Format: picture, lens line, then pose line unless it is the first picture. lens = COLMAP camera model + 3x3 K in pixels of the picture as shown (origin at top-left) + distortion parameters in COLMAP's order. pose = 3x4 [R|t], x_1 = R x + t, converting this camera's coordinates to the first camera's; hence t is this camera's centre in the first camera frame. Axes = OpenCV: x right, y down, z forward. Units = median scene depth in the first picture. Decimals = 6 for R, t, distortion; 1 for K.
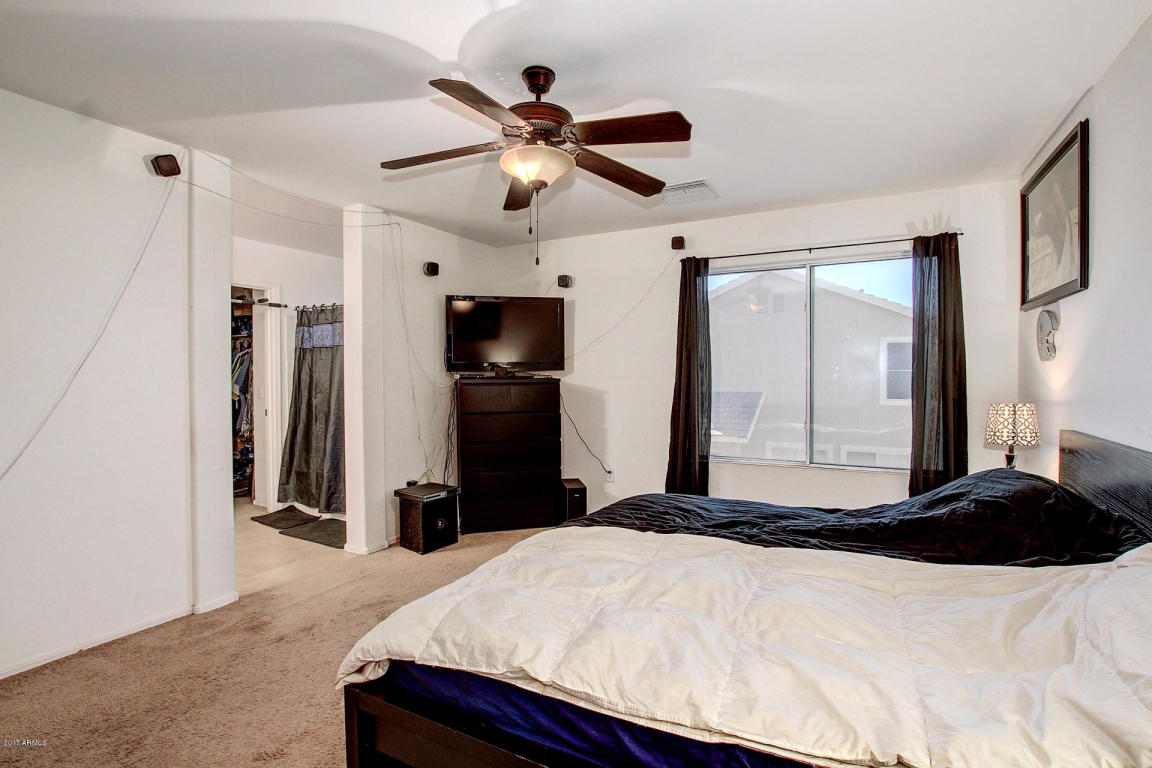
lens RADIAL K [[553.2, 0, 576.0], [0, 553.2, 384.0], [0, 0, 1]] dist [-0.031510, 0.000229]
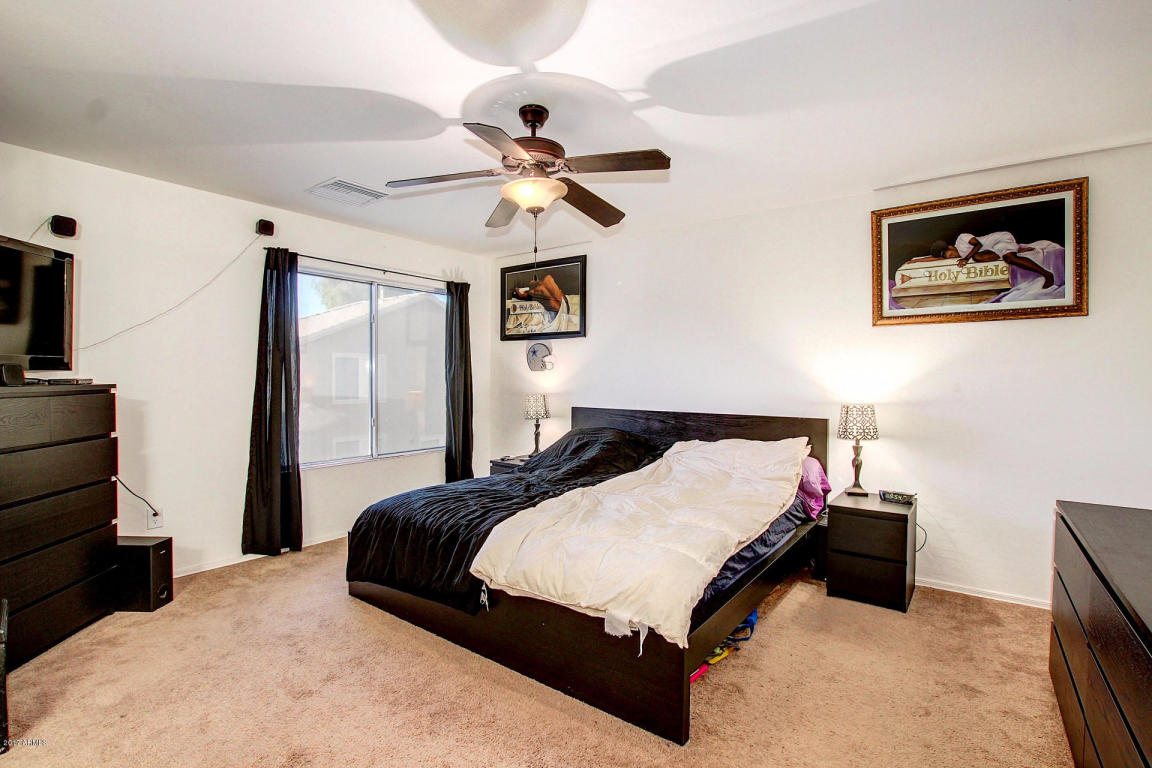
lens RADIAL K [[553.2, 0, 576.0], [0, 553.2, 384.0], [0, 0, 1]] dist [-0.031510, 0.000229]
pose [[0.128350, -0.008659, 0.991691, -0.628539], [0.015236, 0.999861, 0.006759, -0.005893], [-0.991612, 0.014242, 0.128464, 0.412550]]
